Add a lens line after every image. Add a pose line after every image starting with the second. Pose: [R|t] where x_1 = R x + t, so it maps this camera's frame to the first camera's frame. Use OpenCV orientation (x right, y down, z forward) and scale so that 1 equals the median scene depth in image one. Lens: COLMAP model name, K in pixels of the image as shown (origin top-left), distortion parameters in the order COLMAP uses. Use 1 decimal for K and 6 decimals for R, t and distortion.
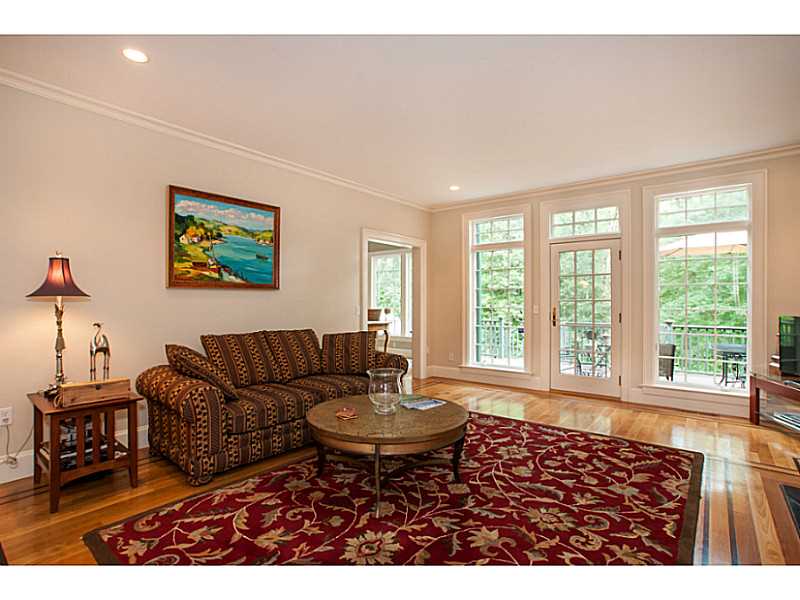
lens RADIAL K [[393.1, 0, 402.7], [0, 393.1, 301.0], [0, 0, 1]] dist [-0.019244, 0.001058]
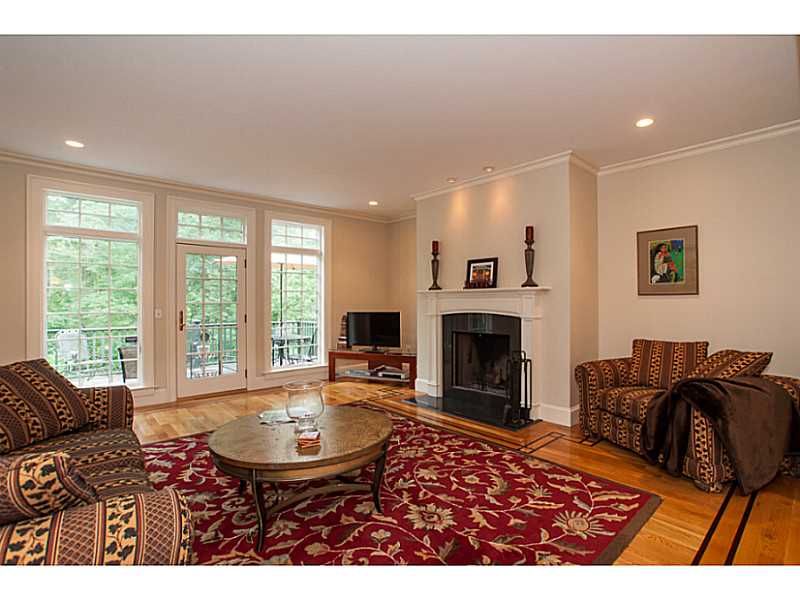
lens RADIAL K [[393.1, 0, 403.3], [0, 393.1, 298.7], [0, 0, 1]] dist [-0.019244, 0.001058]
pose [[0.198003, 0.011624, 0.980132, -0.589933], [0.012399, 0.999820, -0.014363, 0.007589], [-0.980123, 0.014997, 0.197824, 0.411385]]
